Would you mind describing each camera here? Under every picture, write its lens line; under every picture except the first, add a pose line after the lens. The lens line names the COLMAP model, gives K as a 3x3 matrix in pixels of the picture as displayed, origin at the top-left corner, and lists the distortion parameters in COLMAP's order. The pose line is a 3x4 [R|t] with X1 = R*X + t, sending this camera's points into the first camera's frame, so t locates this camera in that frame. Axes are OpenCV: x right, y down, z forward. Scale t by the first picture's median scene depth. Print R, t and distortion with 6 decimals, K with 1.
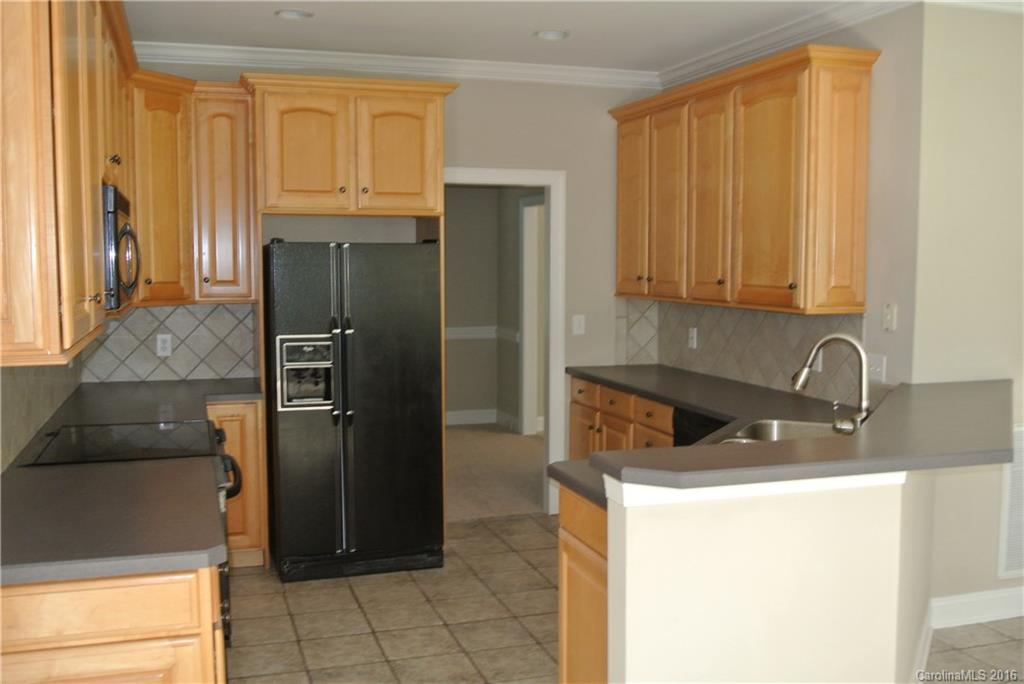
lens RADIAL K [[1006.9, 0, 513.1], [0, 1006.9, 340.9], [0, 0, 1]] dist [-0.011852, 0.000000]
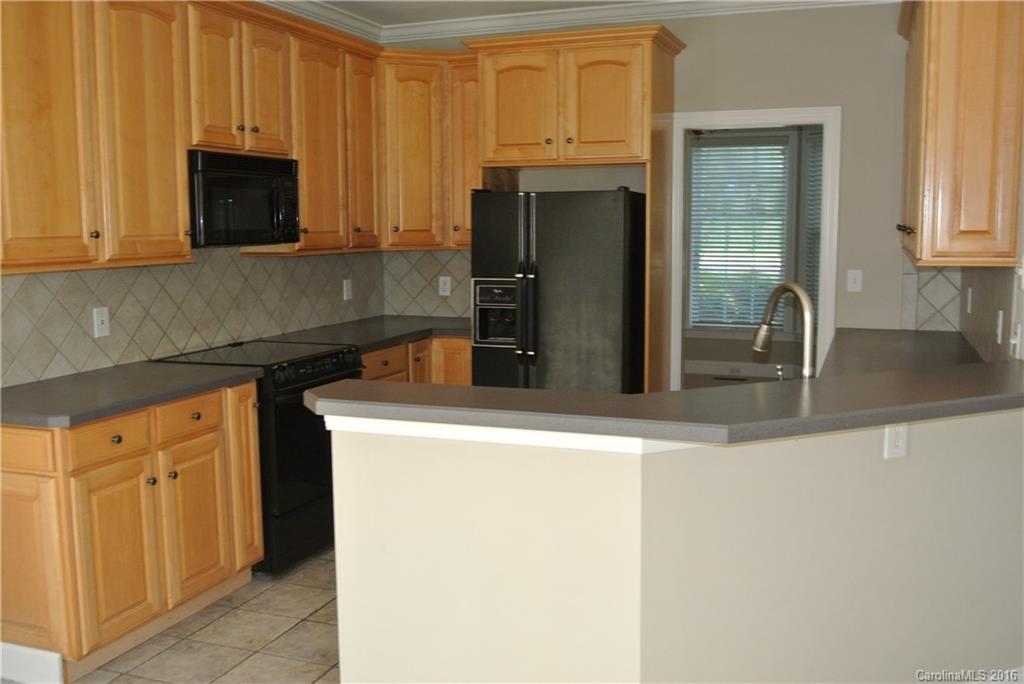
lens RADIAL K [[1006.9, 0, 514.0], [0, 1006.9, 341.7], [0, 0, 1]] dist [-0.011852, 0.000000]
pose [[0.789878, 0.065175, -0.609791, 0.458772], [-0.042002, 0.997751, 0.052234, 0.004594], [0.611824, -0.015646, 0.790839, 0.148675]]
